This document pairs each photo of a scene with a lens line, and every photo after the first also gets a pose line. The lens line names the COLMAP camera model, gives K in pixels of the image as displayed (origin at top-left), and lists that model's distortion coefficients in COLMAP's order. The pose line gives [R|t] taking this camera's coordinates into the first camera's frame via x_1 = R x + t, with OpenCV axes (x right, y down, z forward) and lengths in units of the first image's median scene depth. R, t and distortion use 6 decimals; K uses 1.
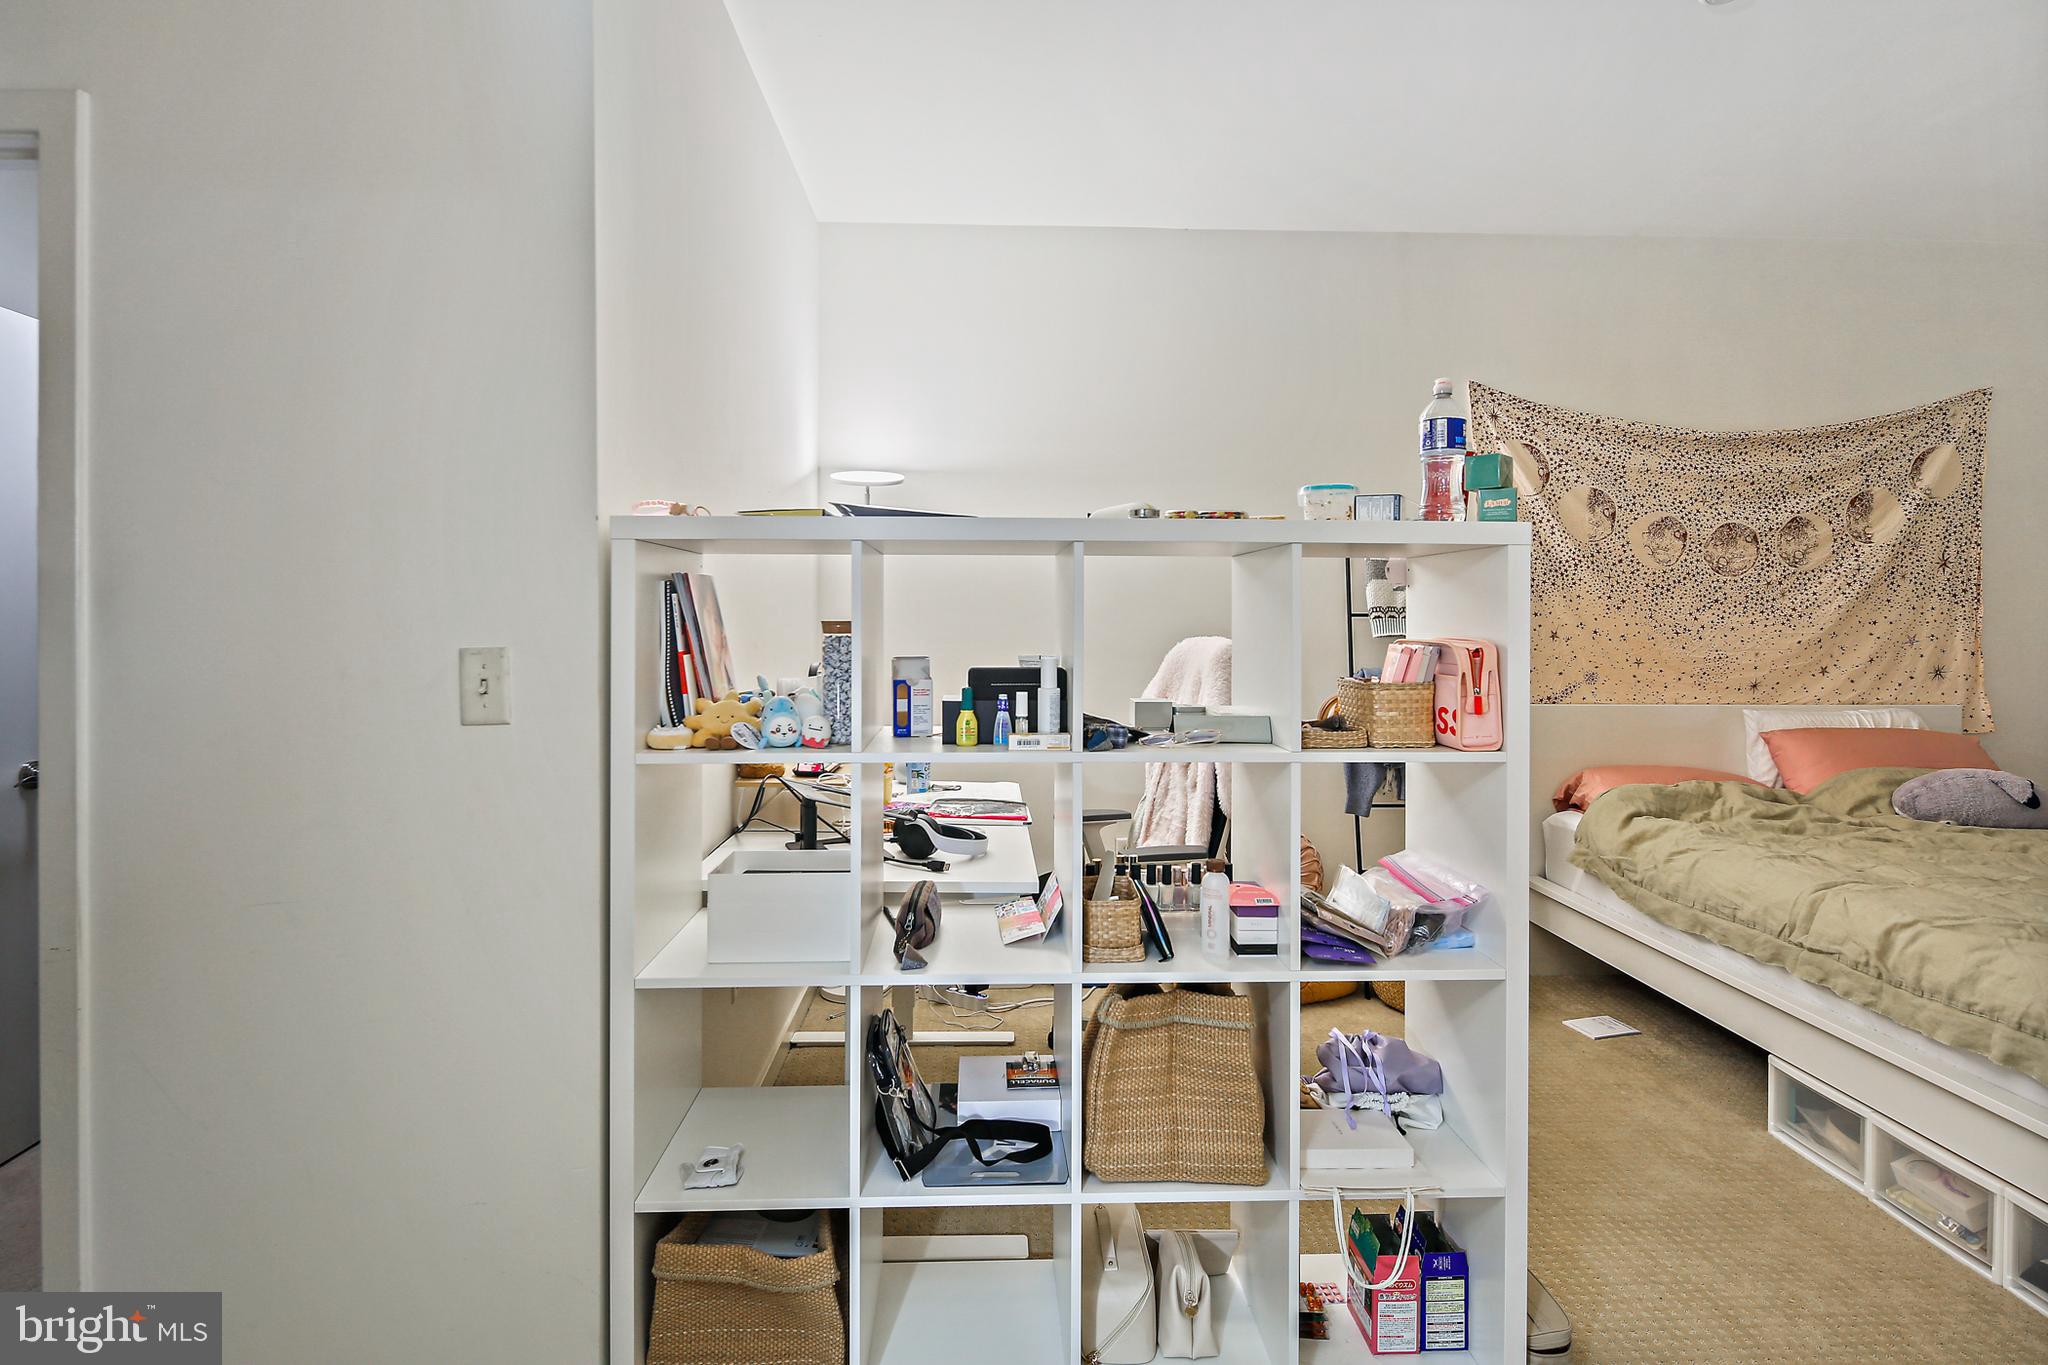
lens RADIAL K [[1005.9, 0, 1019.1], [0, 1005.9, 619.2], [0, 0, 1]] dist [0.002386, -0.001959]
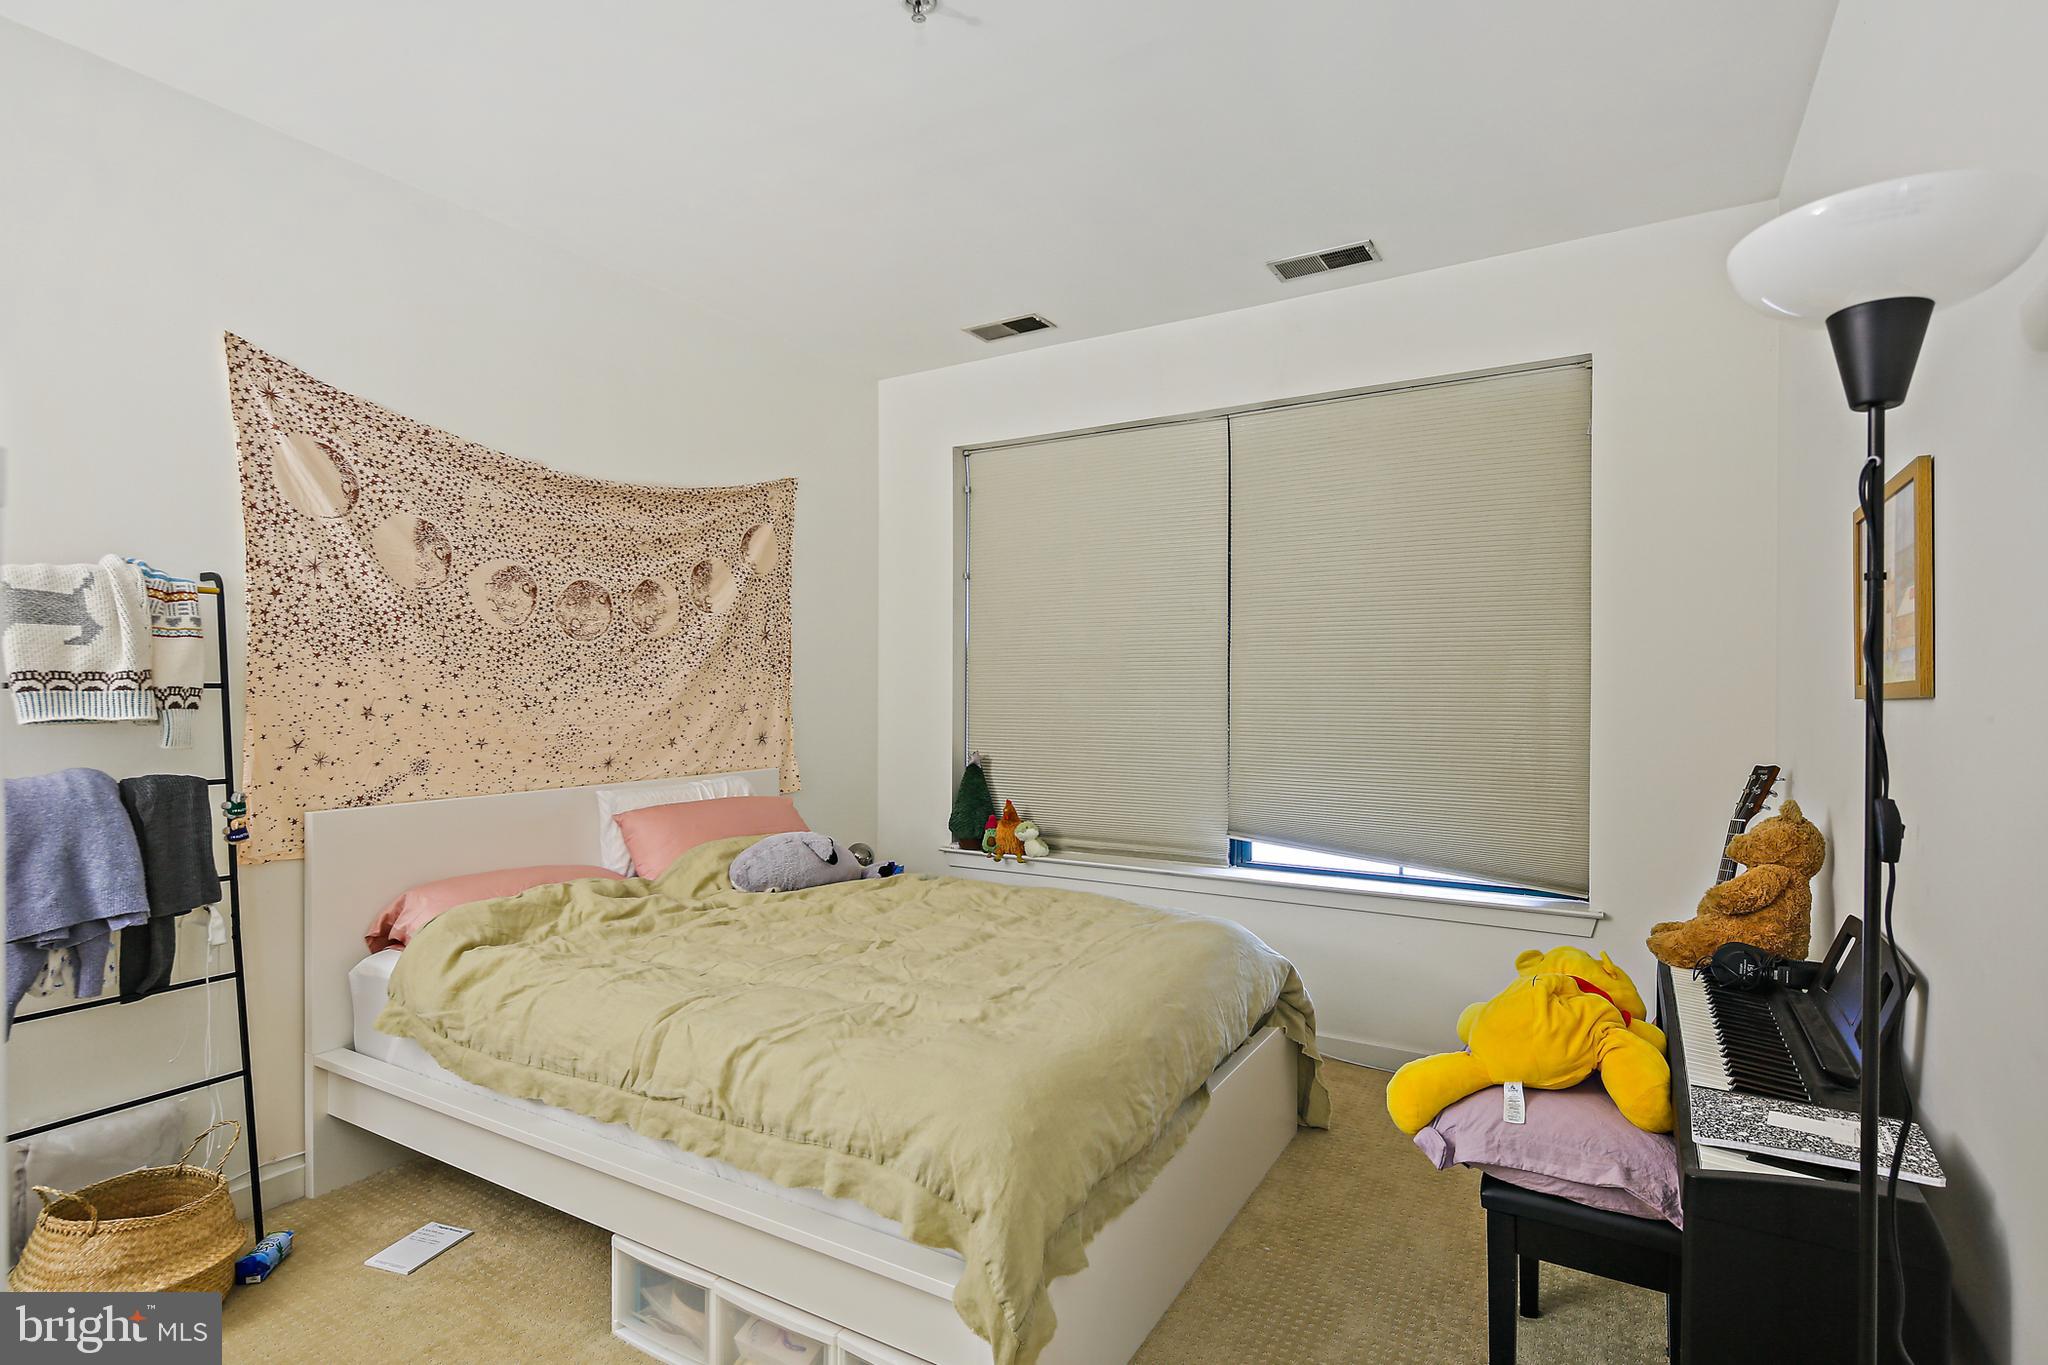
lens RADIAL K [[1008.6, 0, 1018.1], [0, 1008.6, 689.6], [0, 0, 1]] dist [0.001384, -0.000770]
pose [[0.541665, -0.005033, 0.840579, 0.177076], [0.004894, 0.999984, 0.002834, -0.000420], [-0.840580, 0.002579, 0.541681, 0.210124]]
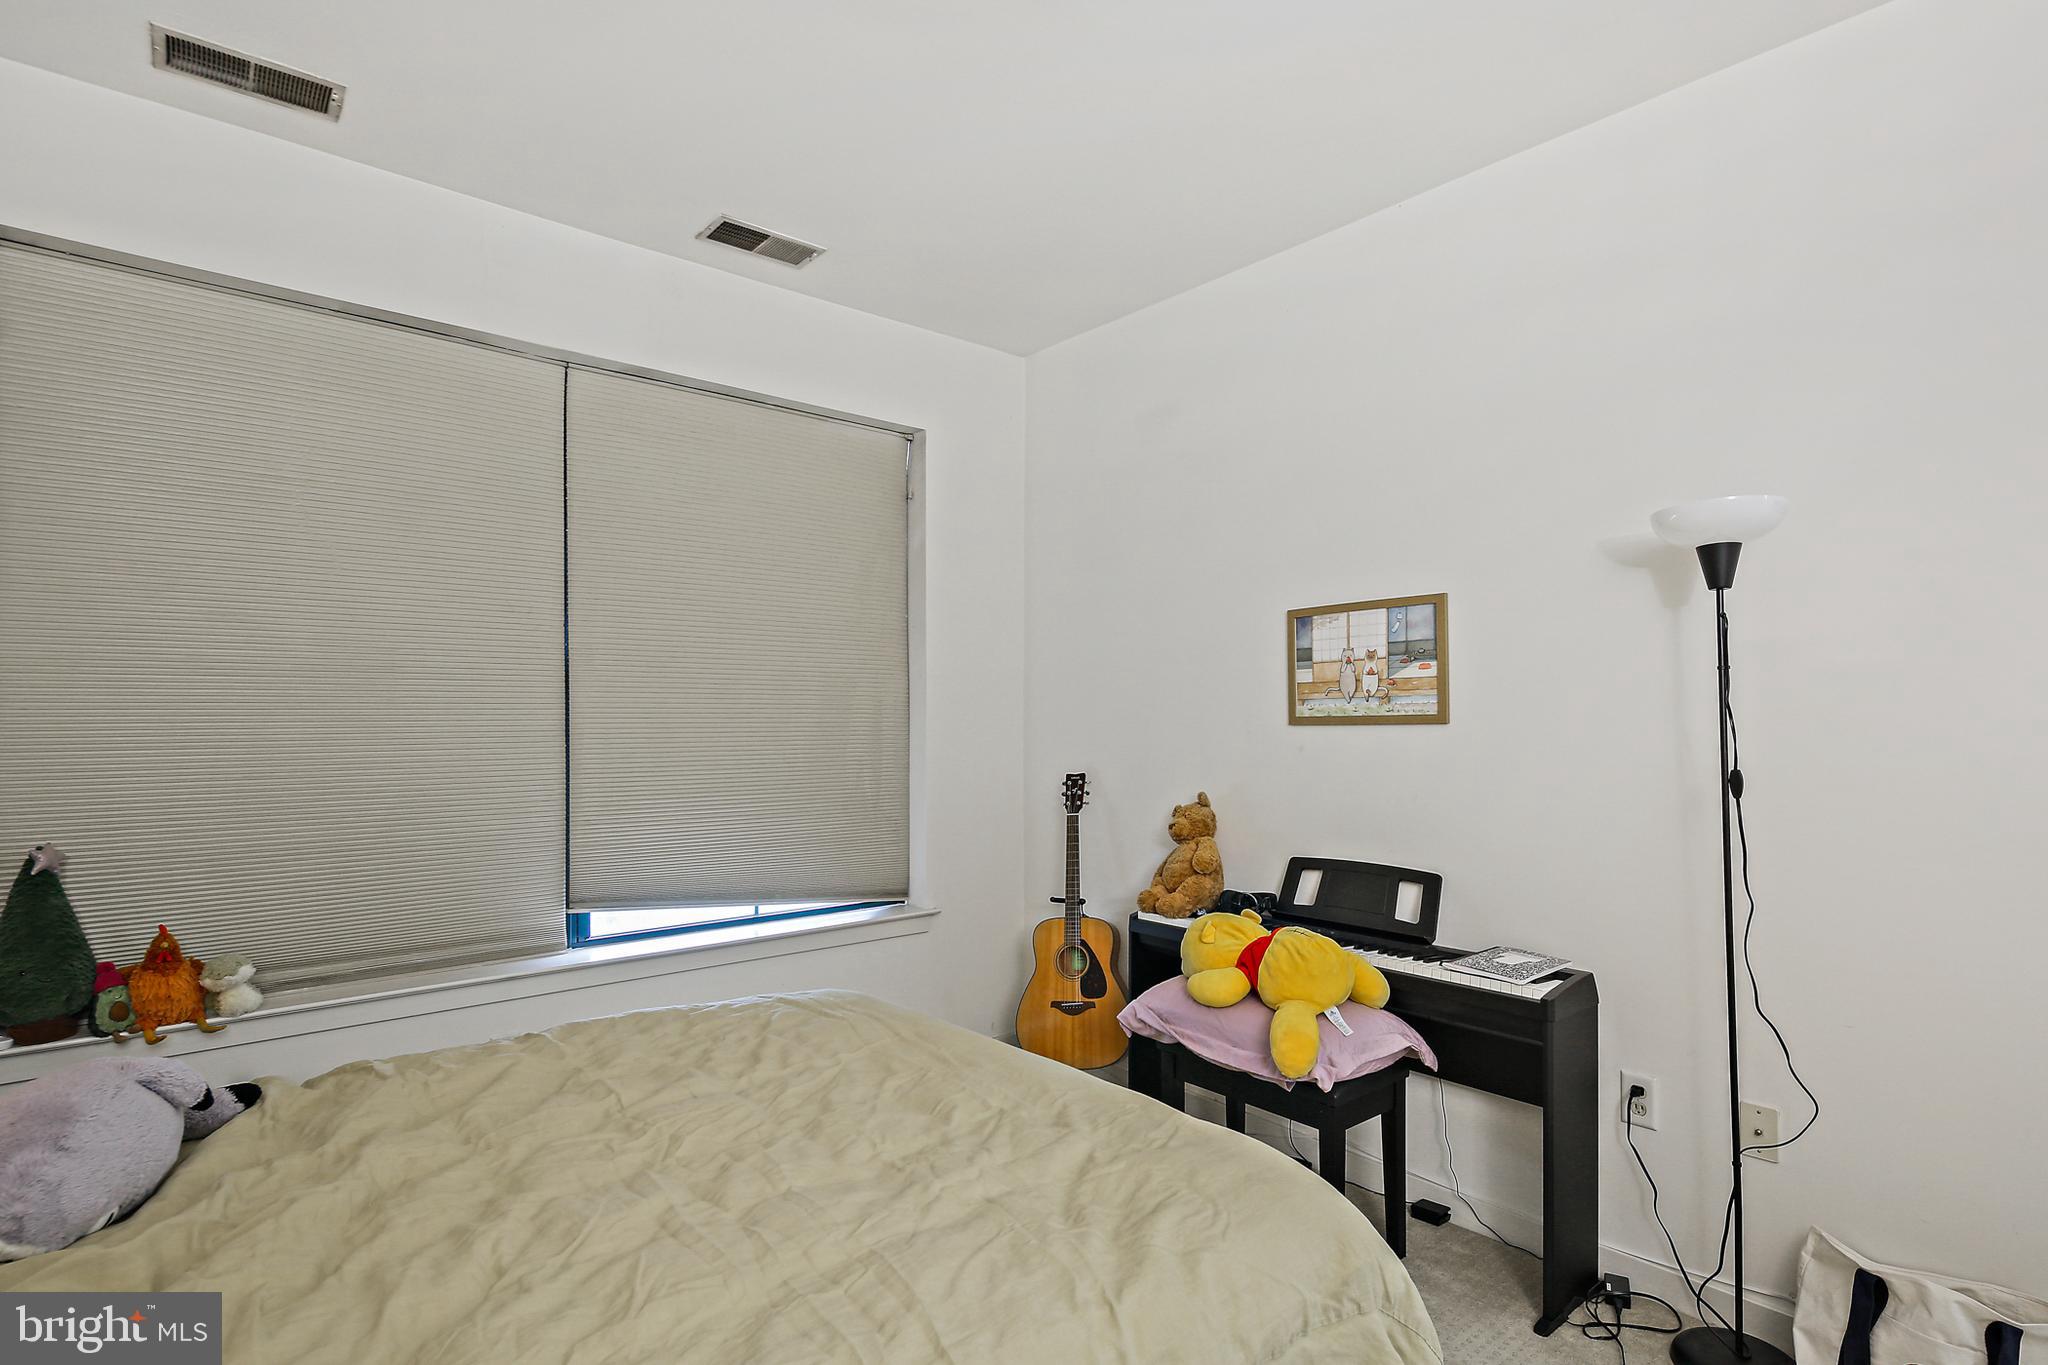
lens RADIAL K [[1003.7, 0, 1024.2], [0, 1003.7, 722.8], [0, 0, 1]] dist [0.001076, -0.000227]
pose [[-0.618009, -0.009534, 0.786114, 0.381938], [-0.000353, 0.999930, 0.011850, -0.005745], [-0.786171, 0.007045, -0.617969, 1.057073]]
